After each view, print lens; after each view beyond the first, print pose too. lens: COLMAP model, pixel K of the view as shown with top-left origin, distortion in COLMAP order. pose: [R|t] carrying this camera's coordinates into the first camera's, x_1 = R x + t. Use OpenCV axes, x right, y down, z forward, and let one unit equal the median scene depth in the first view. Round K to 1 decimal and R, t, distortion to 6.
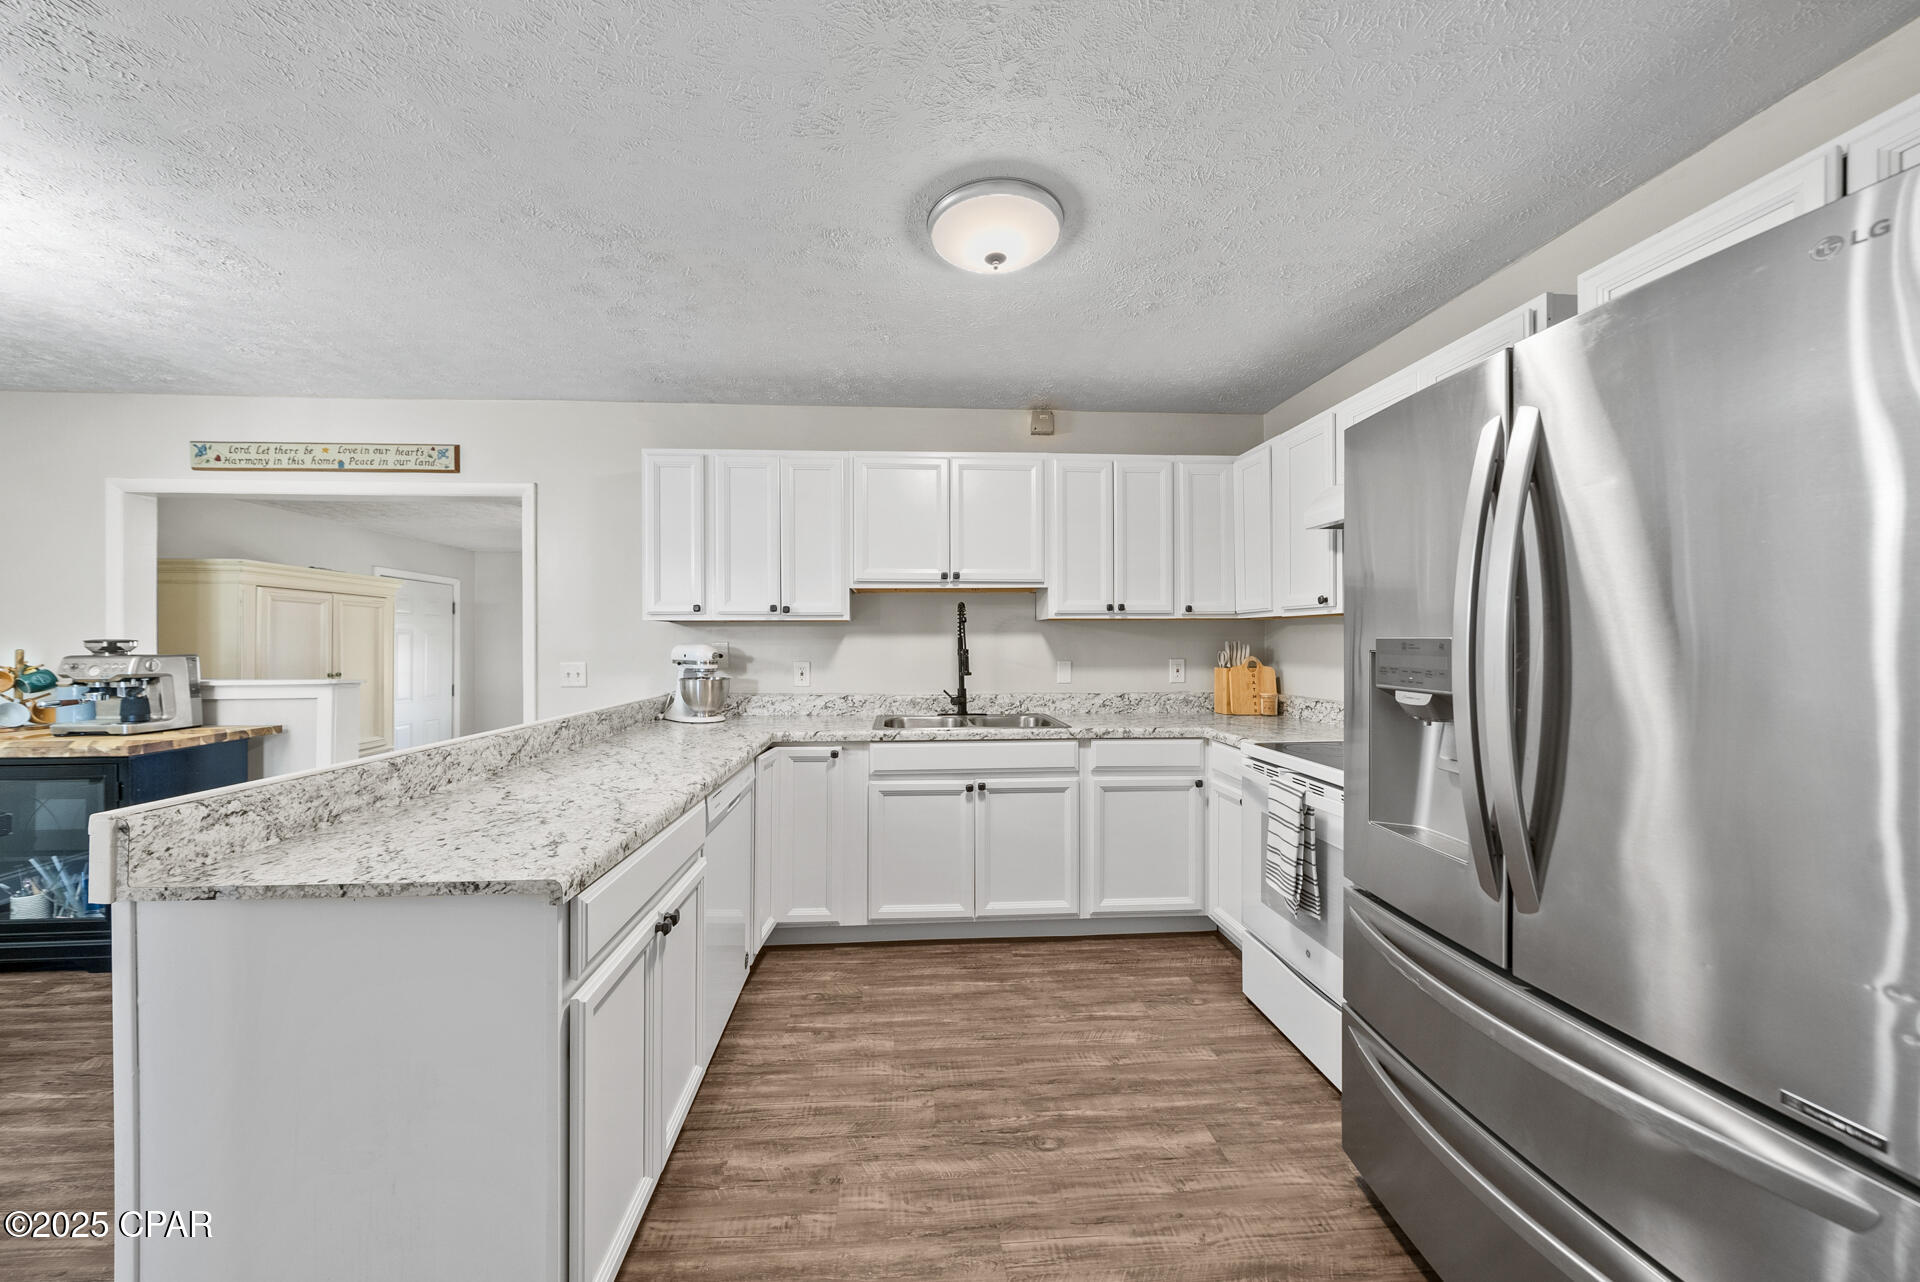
lens RADIAL K [[668.5, 0, 953.7], [0, 668.5, 641.2], [0, 0, 1]] dist [-0.008733, 0.000092]
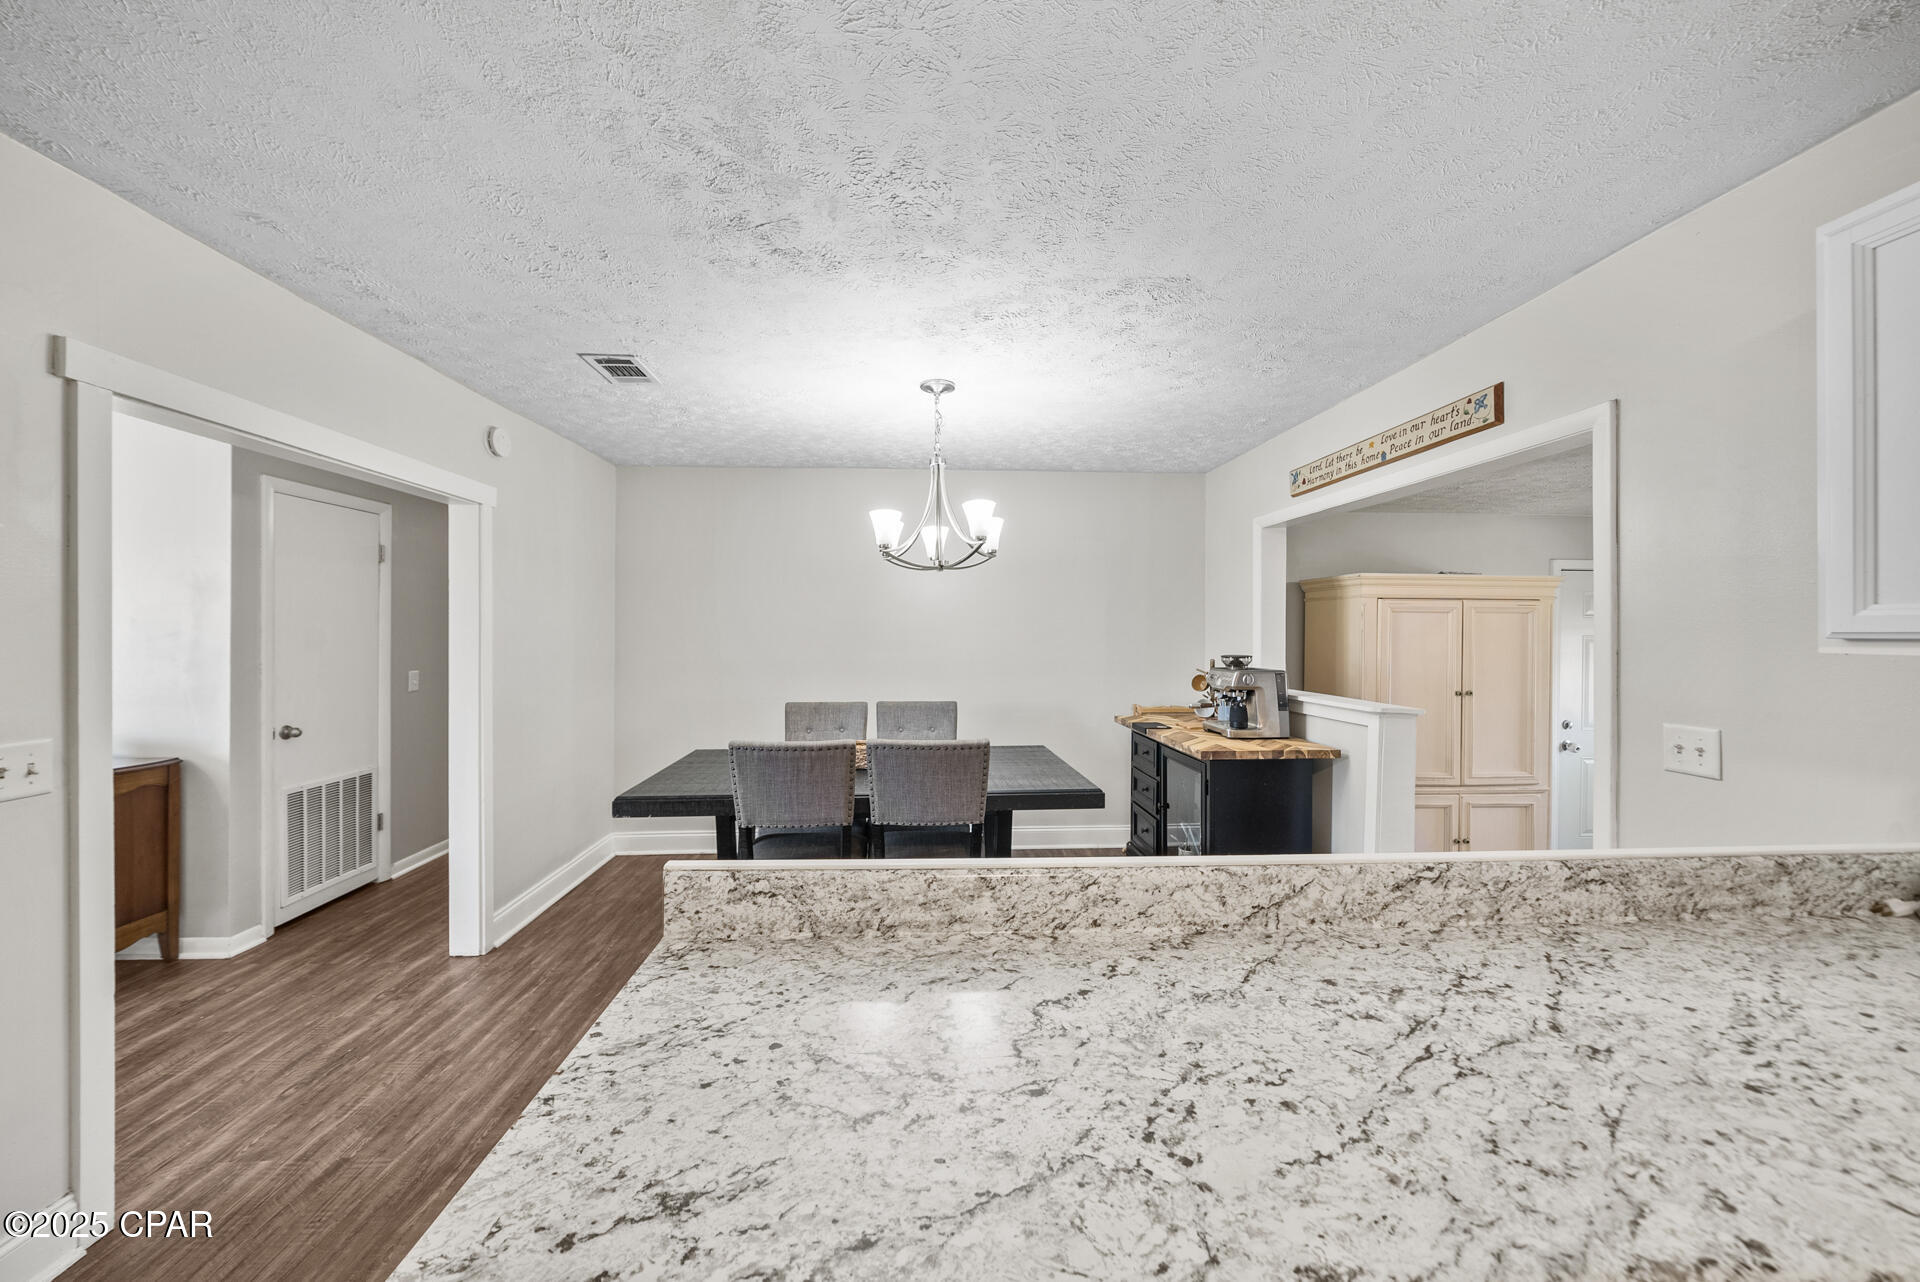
lens RADIAL K [[668.5, 0, 946.0], [0, 668.5, 630.4], [0, 0, 1]] dist [-0.008733, 0.000092]
pose [[-0.032959, 0.000238, -0.999457, -0.052918], [-0.000775, 1.000000, 0.000264, -0.046001], [0.999456, 0.000783, -0.032959, 0.501500]]
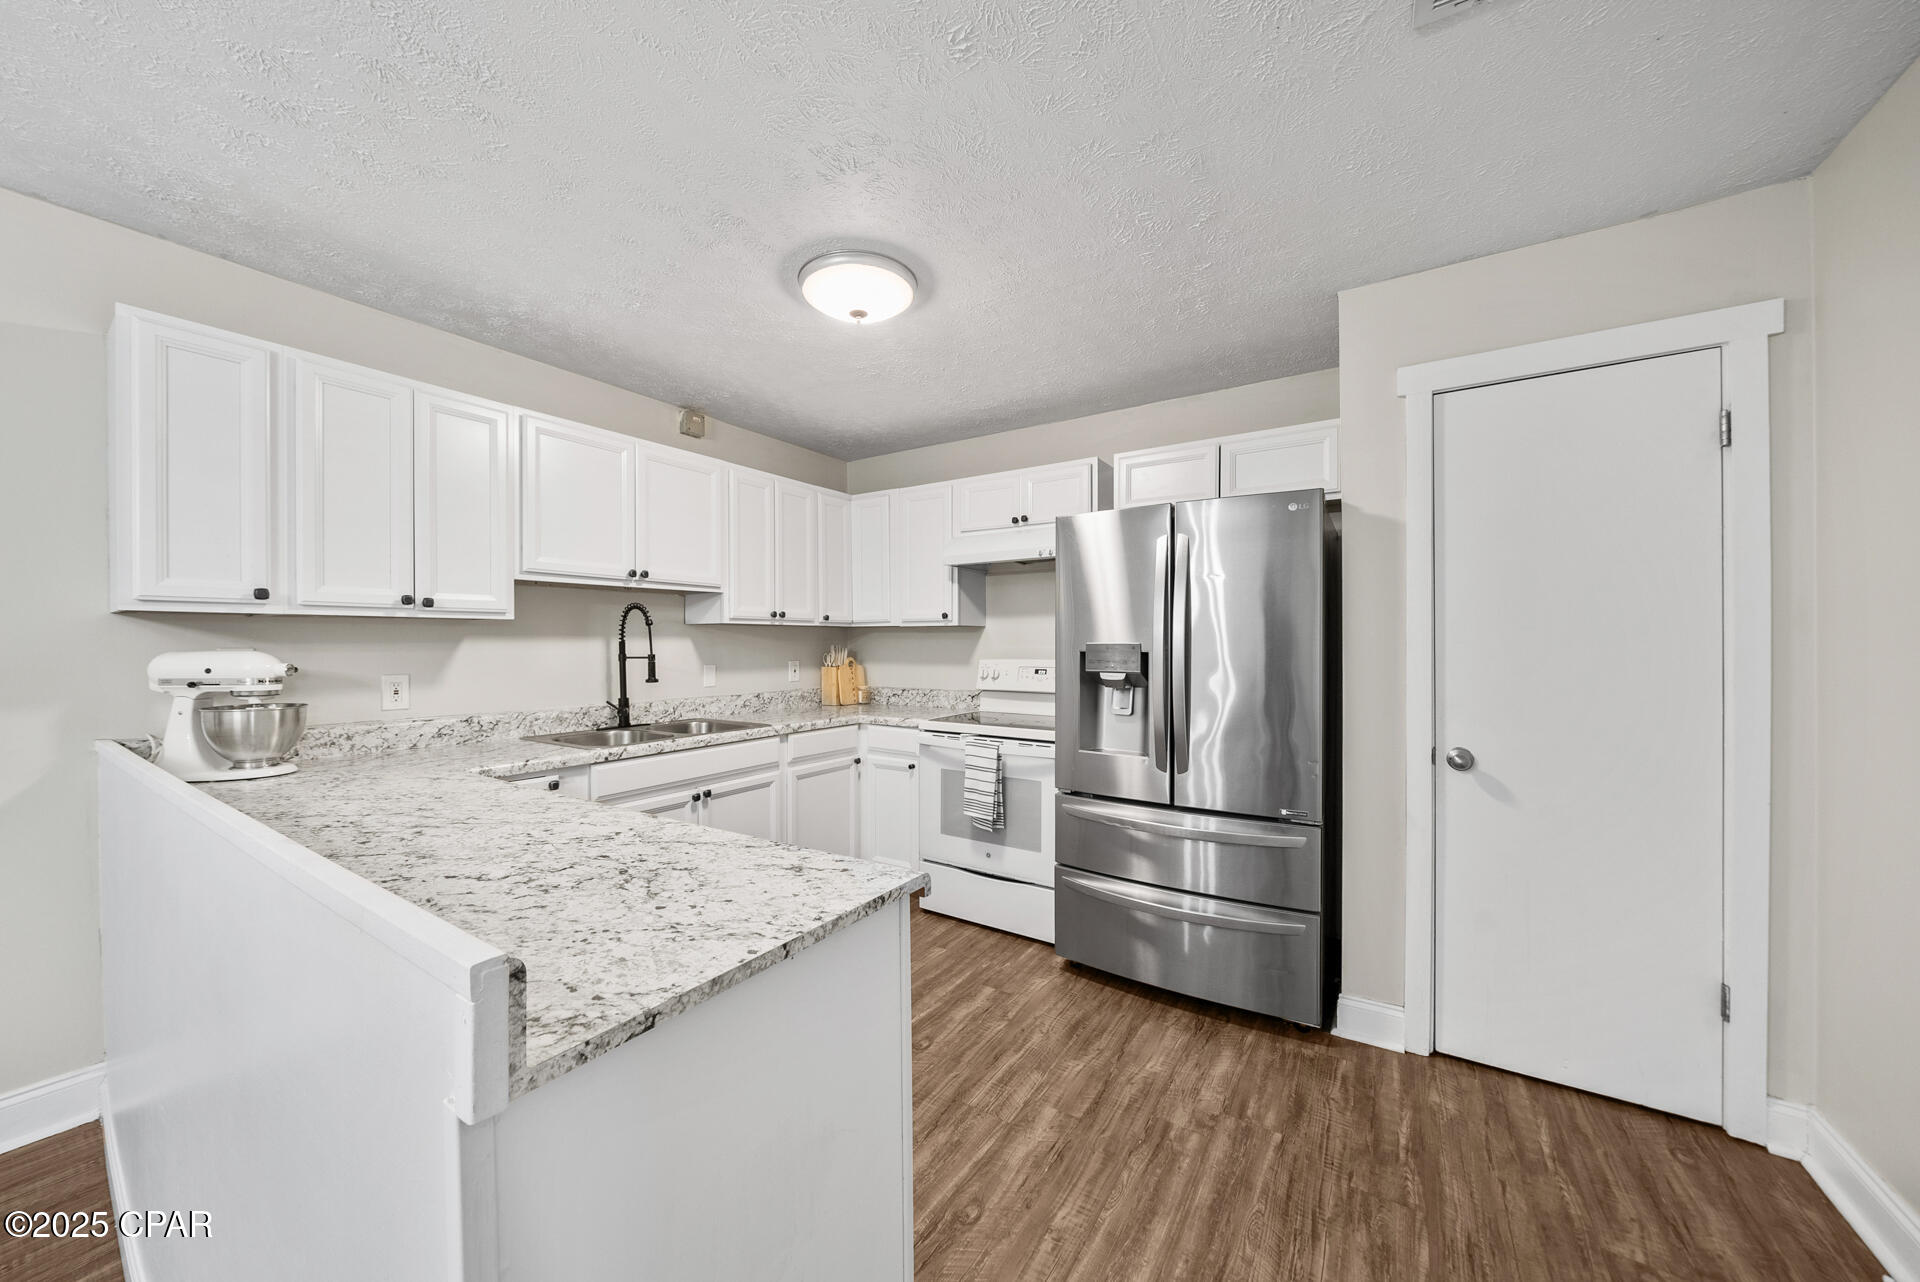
lens RADIAL K [[668.5, 0, 957.1], [0, 668.5, 641.7], [0, 0, 1]] dist [-0.008733, 0.000092]
pose [[0.602798, 0.001848, 0.797892, -0.497577], [0.000885, 0.999995, -0.002986, -0.002478], [-0.797893, 0.002506, 0.602793, 0.110797]]
